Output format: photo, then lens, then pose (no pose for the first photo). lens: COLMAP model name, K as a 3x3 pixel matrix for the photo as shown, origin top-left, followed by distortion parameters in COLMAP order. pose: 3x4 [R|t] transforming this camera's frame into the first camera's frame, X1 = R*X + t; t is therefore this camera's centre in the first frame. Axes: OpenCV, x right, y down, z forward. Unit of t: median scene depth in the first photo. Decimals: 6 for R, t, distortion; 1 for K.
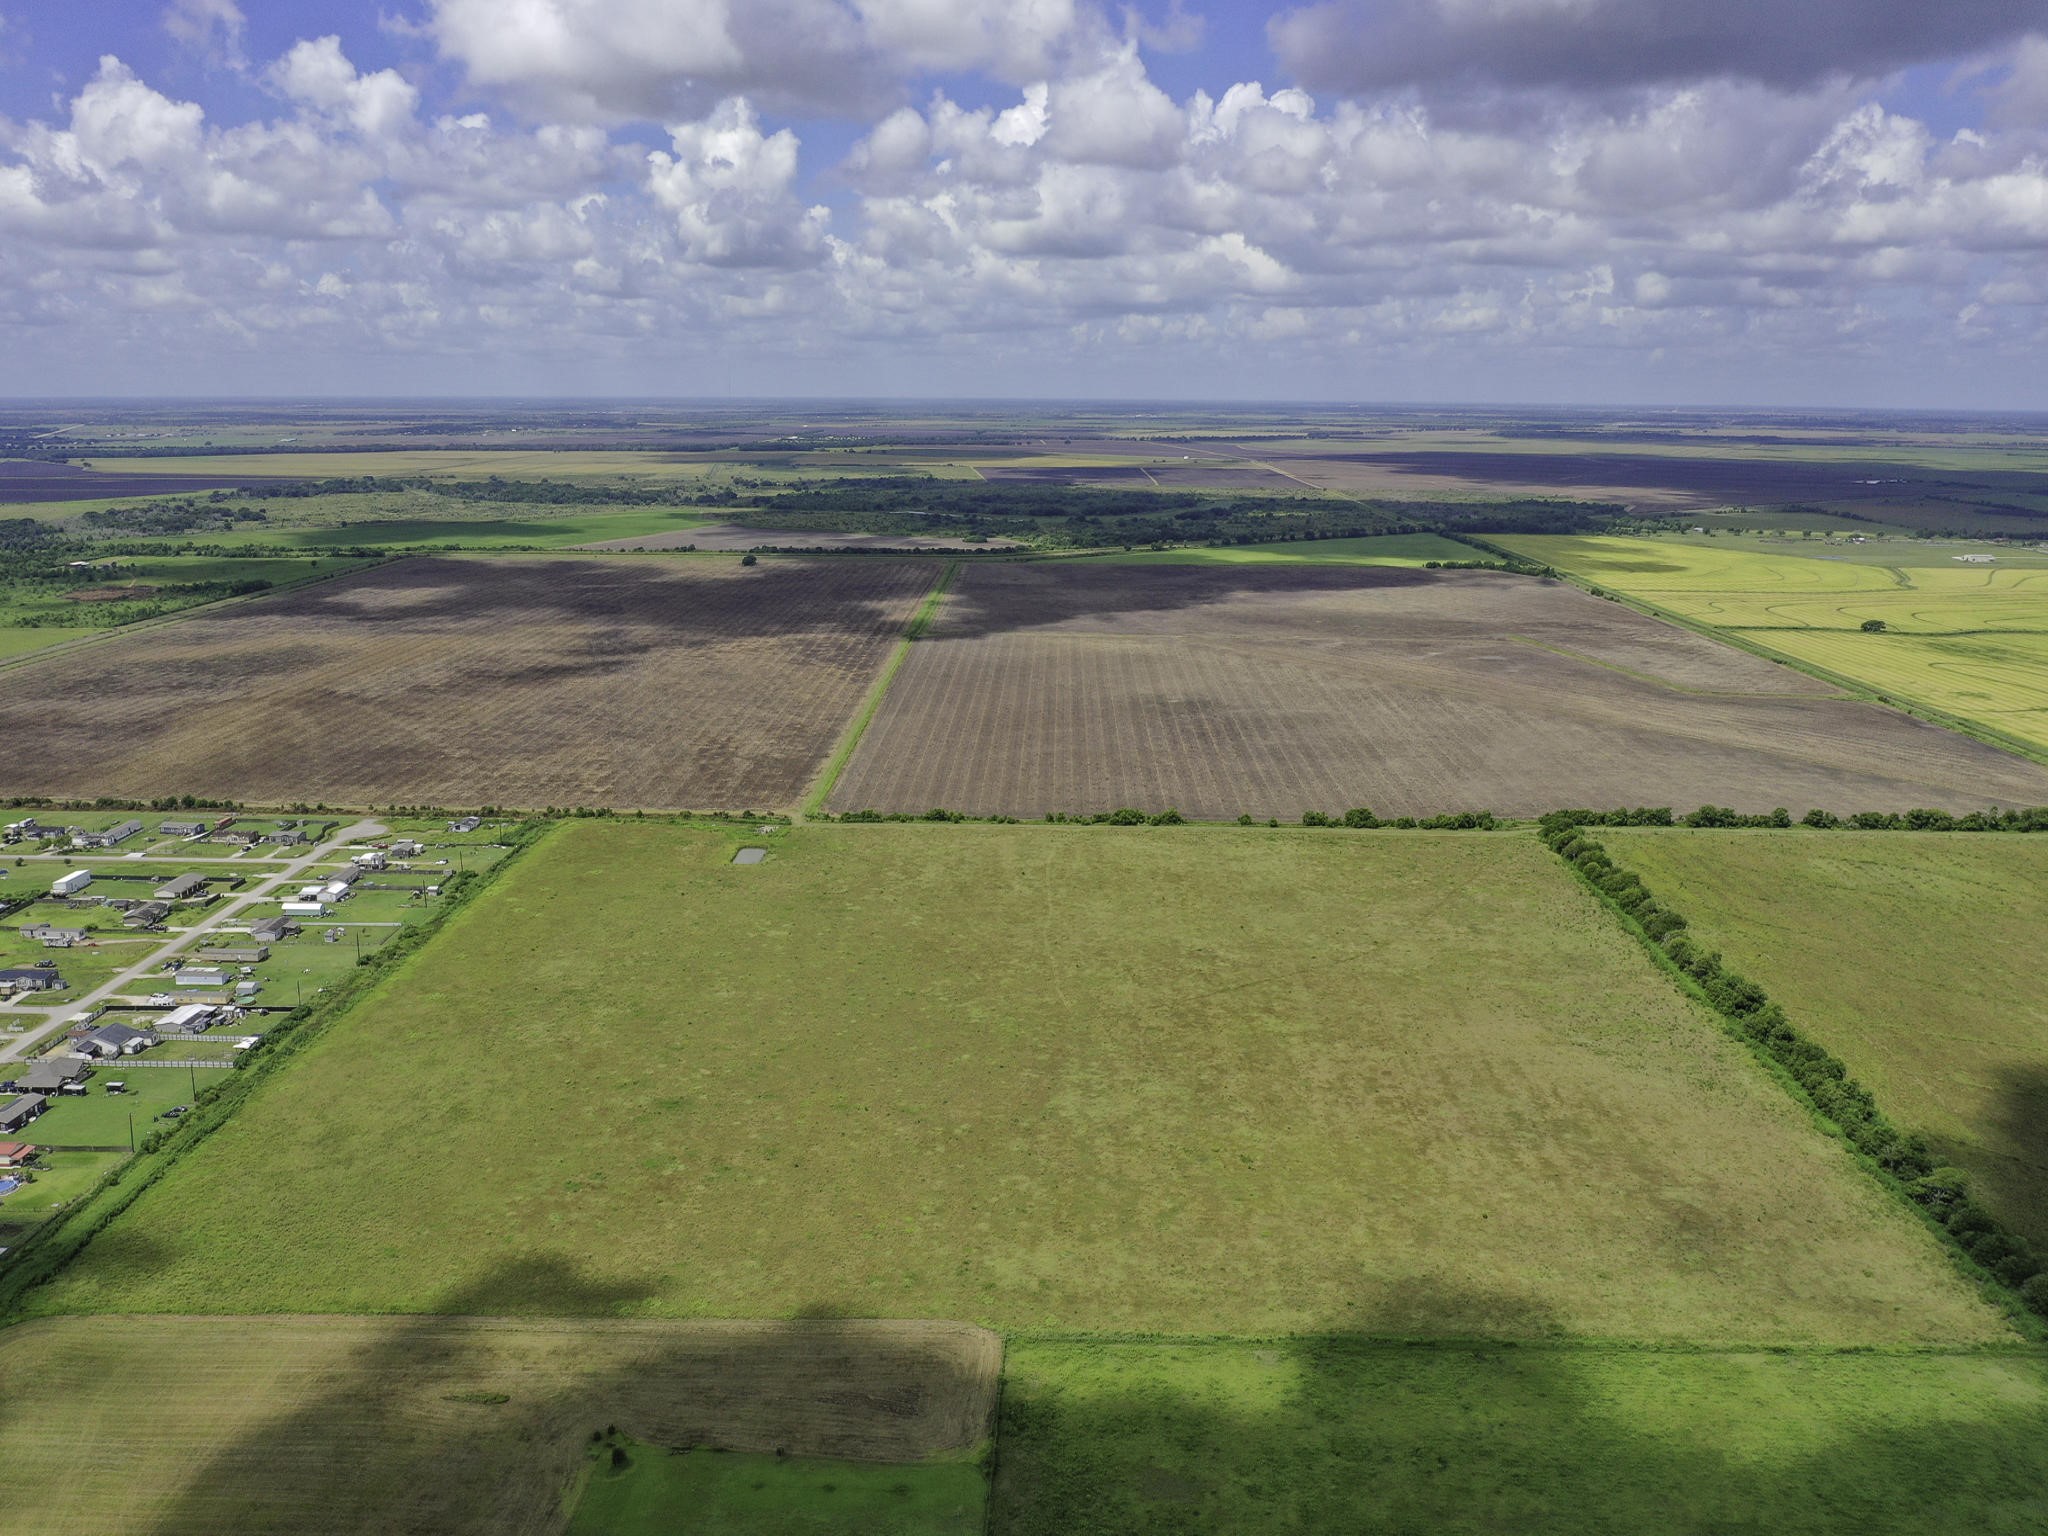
lens RADIAL K [[1585.5, 0, 1017.8], [0, 1585.5, 806.9], [0, 0, 1]] dist [-0.020272, -0.000394]
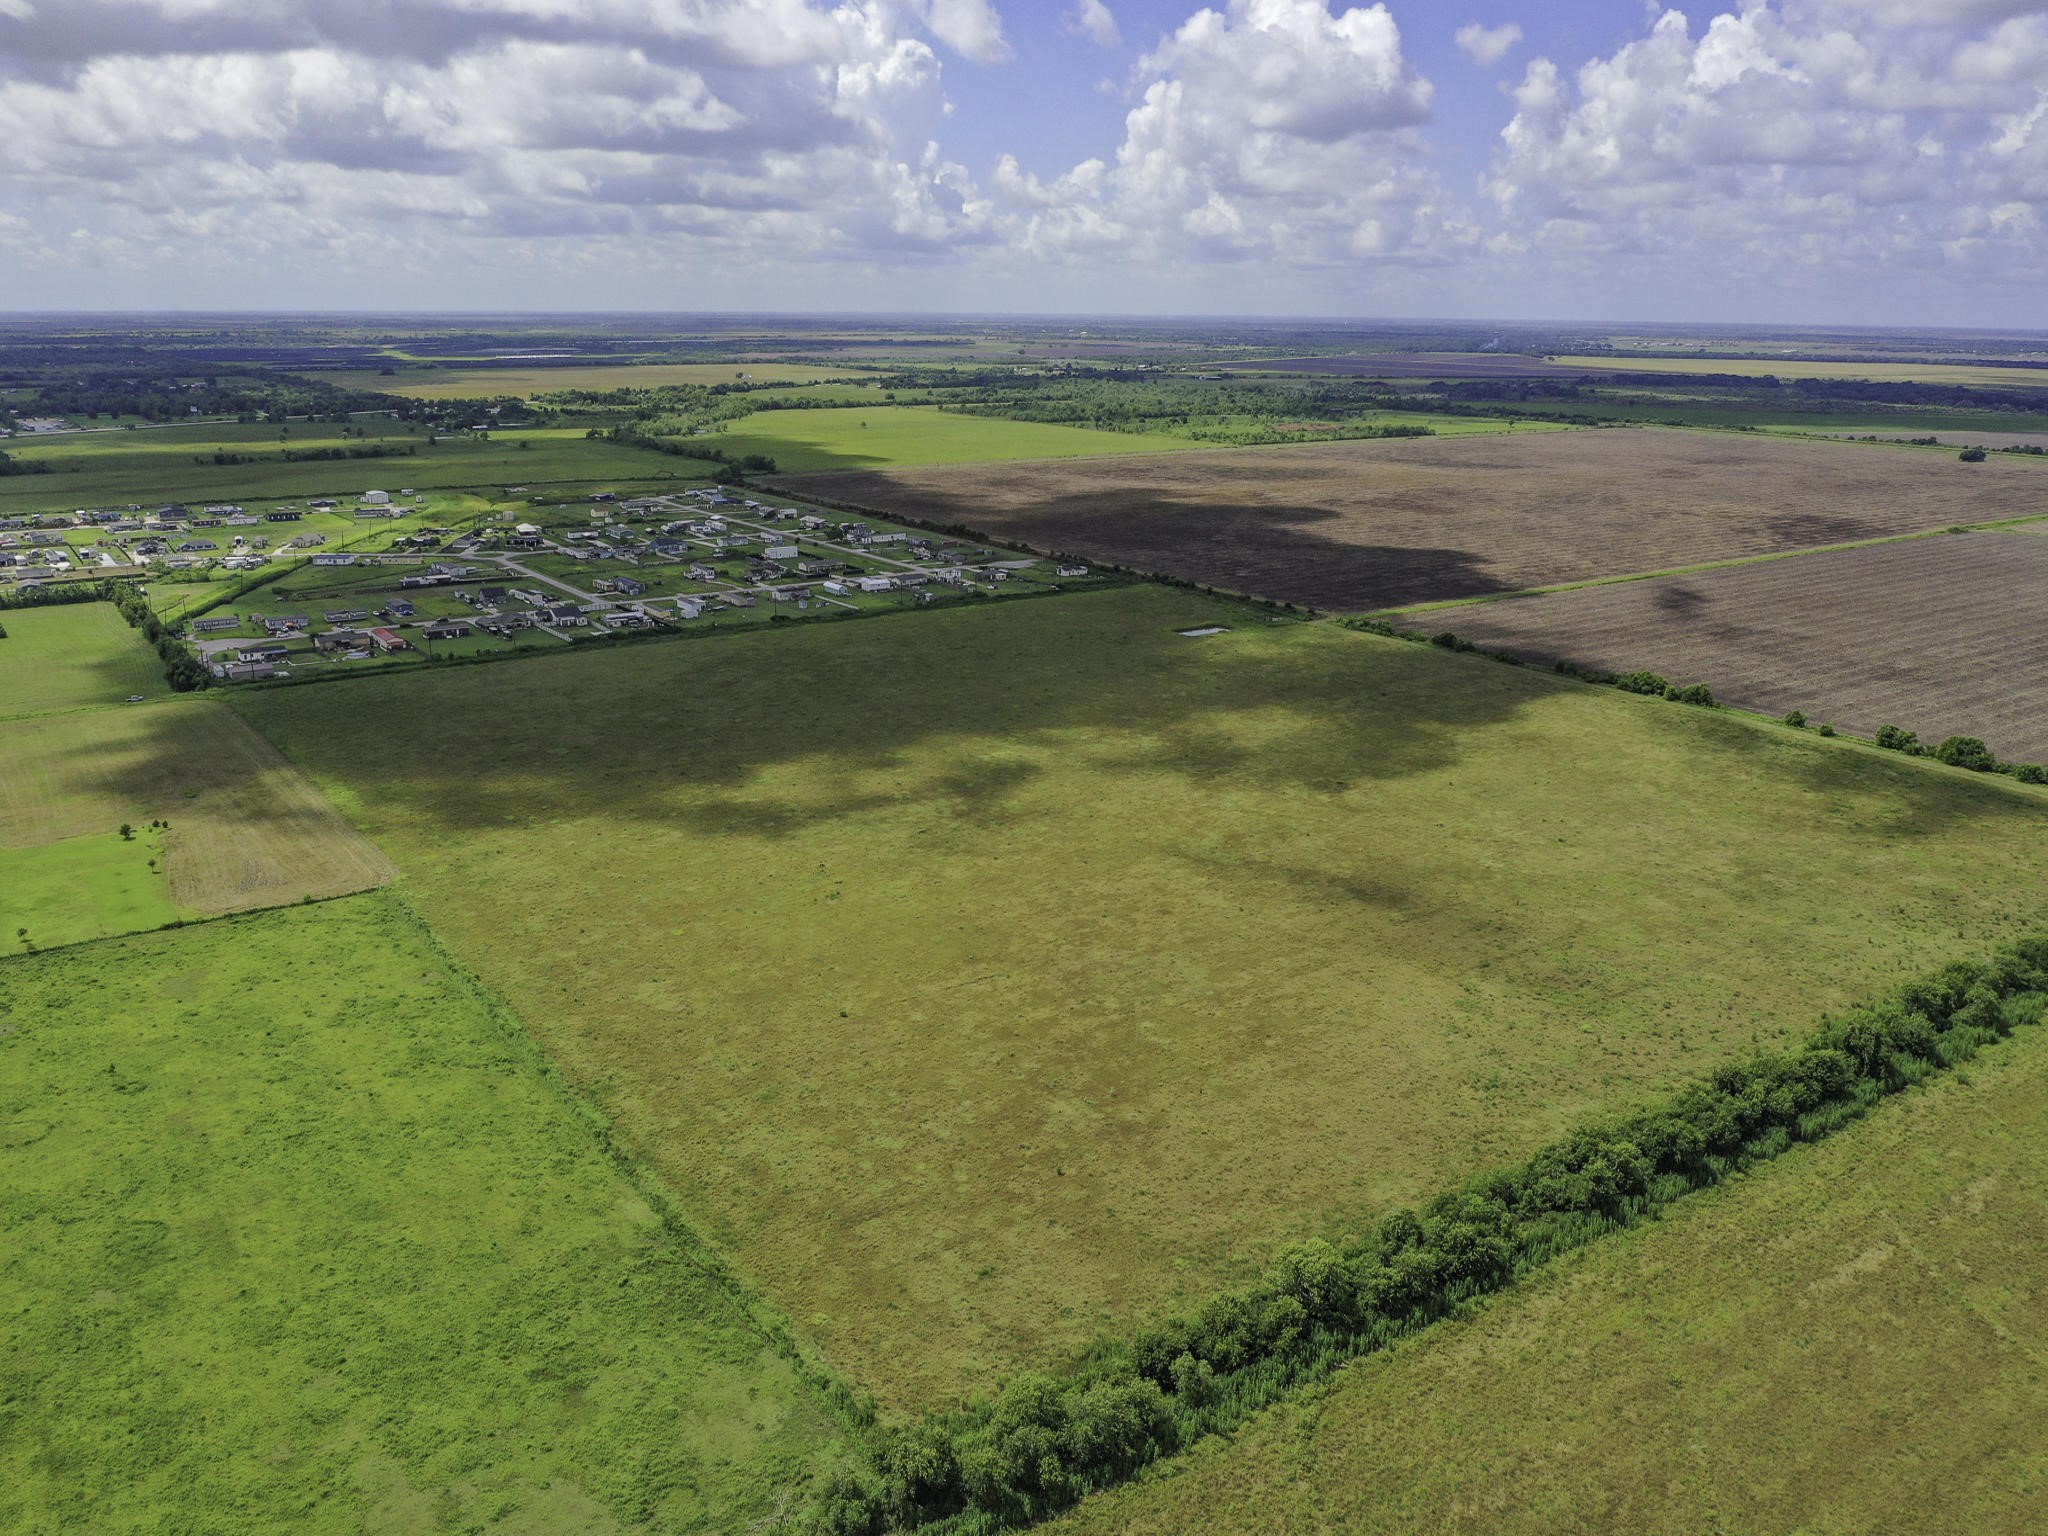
lens RADIAL K [[1585.5, 0, 1017.2], [0, 1585.5, 769.1], [0, 0, 1]] dist [-0.020272, -0.000394]
pose [[0.590459, 0.227166, -0.774438, 0.608792], [-0.213642, 0.969334, 0.121447, 0.022906], [0.778277, 0.093743, 0.620884, 0.389520]]
